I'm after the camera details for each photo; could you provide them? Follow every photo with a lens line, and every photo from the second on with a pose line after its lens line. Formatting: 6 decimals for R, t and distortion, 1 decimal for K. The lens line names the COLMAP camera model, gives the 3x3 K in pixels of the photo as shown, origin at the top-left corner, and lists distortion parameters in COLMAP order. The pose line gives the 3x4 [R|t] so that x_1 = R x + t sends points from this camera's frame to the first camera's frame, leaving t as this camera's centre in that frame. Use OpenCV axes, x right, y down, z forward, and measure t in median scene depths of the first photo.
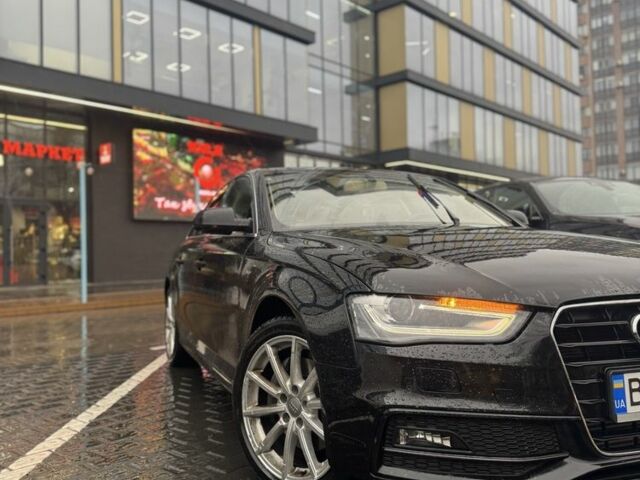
lens RADIAL K [[593.1, 0, 320.6], [0, 593.1, 230.9], [0, 0, 1]] dist [0.139968, -0.257715]
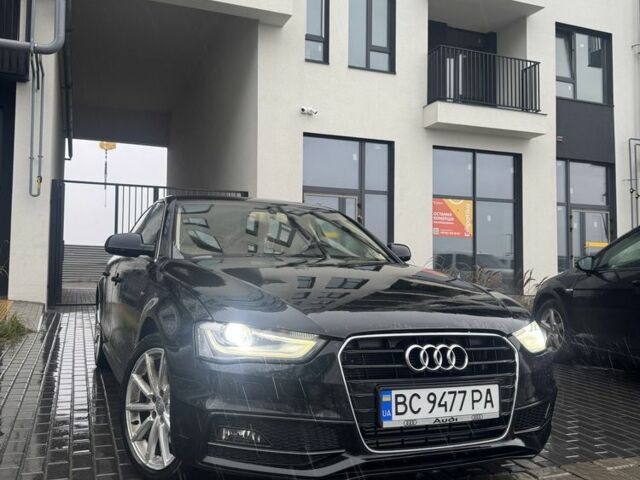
lens RADIAL K [[592.4, 0, 318.3], [0, 592.4, 233.1], [0, 0, 1]] dist [0.144621, -0.263475]
pose [[0.998244, 0.047817, 0.034960, 0.156001], [-0.047724, 0.998854, -0.003492, -0.054059], [-0.035087, 0.001817, 0.999383, -0.173938]]
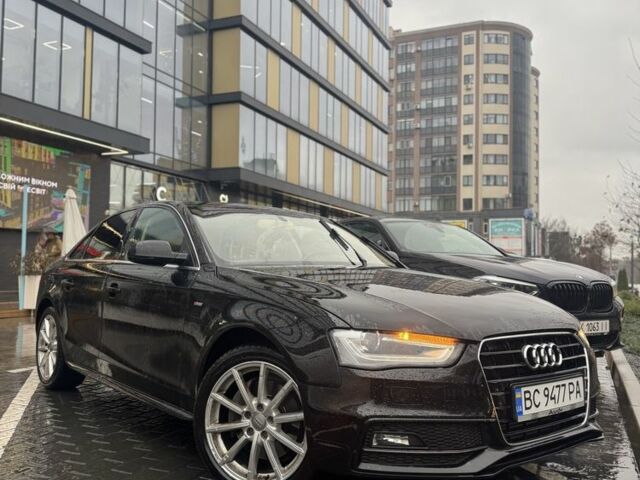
lens RADIAL K [[593.1, 0, 320.6], [0, 593.1, 230.9], [0, 0, 1]] dist [0.139968, -0.257715]
pose [[0.950180, 0.055382, 0.306742, -0.231853], [-0.047780, 0.998337, -0.032242, -0.037427], [-0.308018, 0.015980, 0.951246, -0.126421]]
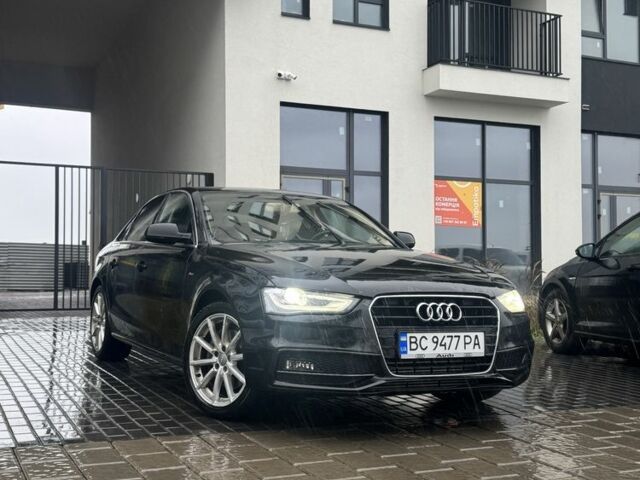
lens RADIAL K [[817.0, 0, 320.0], [0, 817.0, 240.0], [0, 0, 1]] dist [0.097739, 0.014229]
pose [[0.995403, 0.039815, 0.087112, 0.002307], [-0.041226, 0.999045, 0.014462, -0.042754], [-0.086453, -0.017987, 0.996094, -0.831642]]
